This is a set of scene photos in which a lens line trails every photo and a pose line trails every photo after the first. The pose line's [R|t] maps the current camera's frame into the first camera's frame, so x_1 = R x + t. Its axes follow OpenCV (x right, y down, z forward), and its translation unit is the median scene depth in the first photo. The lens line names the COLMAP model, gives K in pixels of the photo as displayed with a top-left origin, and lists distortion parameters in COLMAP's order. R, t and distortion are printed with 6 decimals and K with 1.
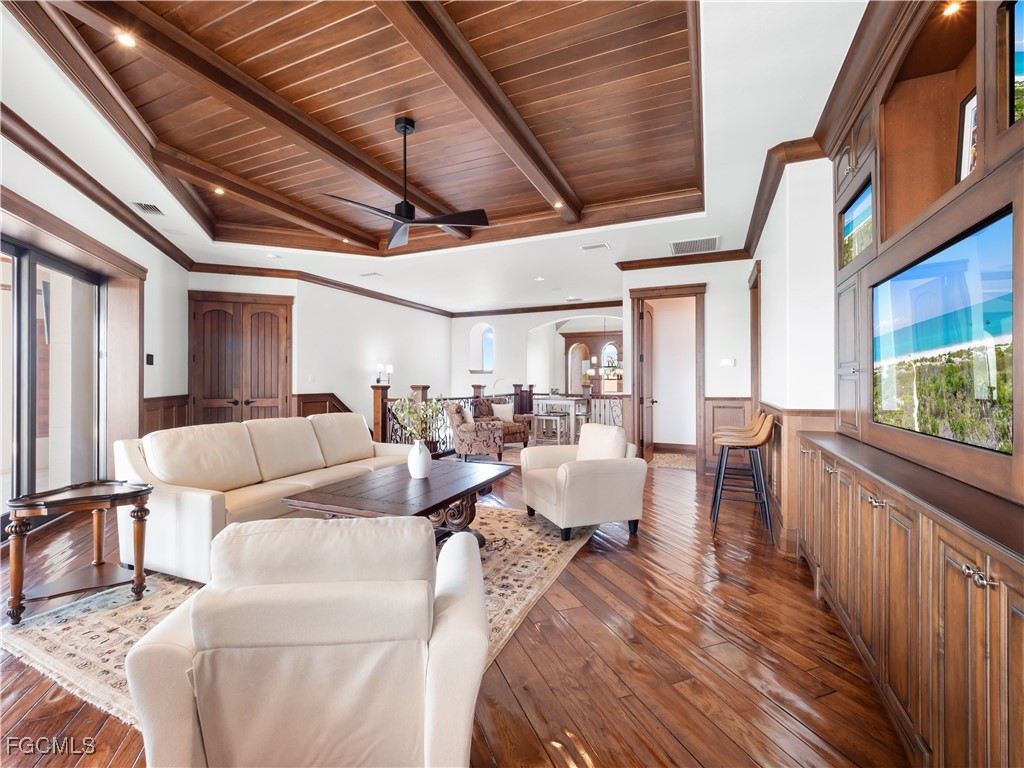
lens RADIAL K [[449.6, 0, 510.6], [0, 449.6, 382.1], [0, 0, 1]] dist [-0.000249, -0.000005]
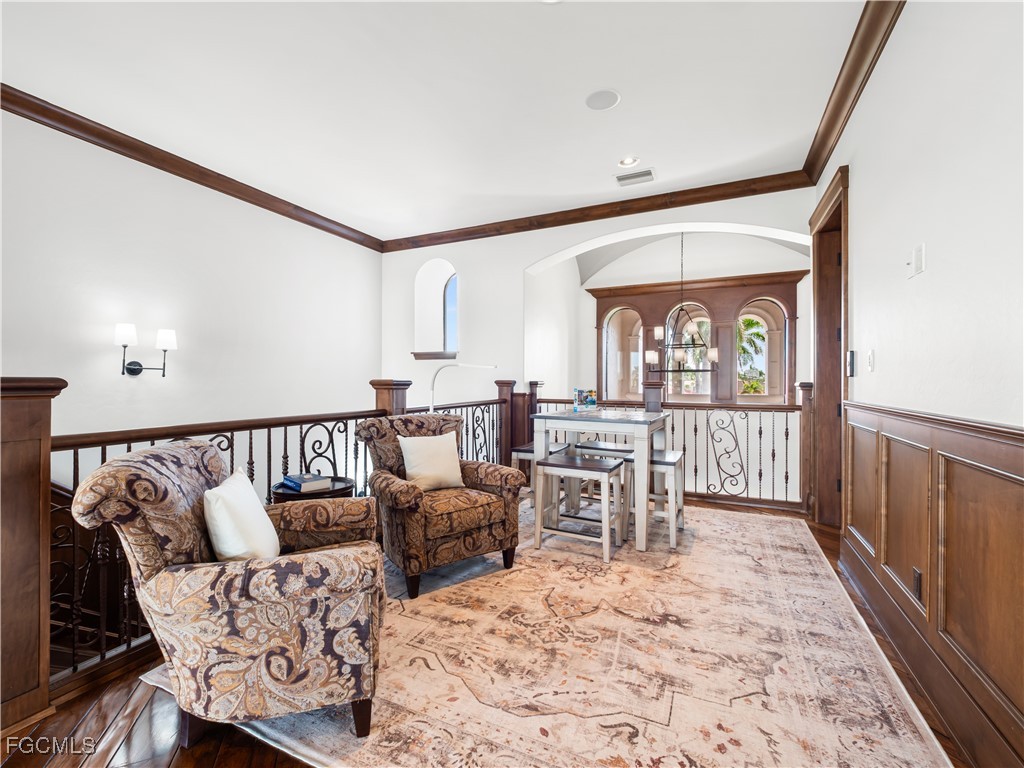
lens RADIAL K [[449.6, 0, 512.7], [0, 449.6, 382.5], [0, 0, 1]] dist [-0.000249, -0.000005]
pose [[0.999790, 0.002410, -0.020332, 0.033318], [-0.002378, 0.999996, 0.001564, 0.006460], [0.020336, -0.001515, 0.999792, 0.522660]]
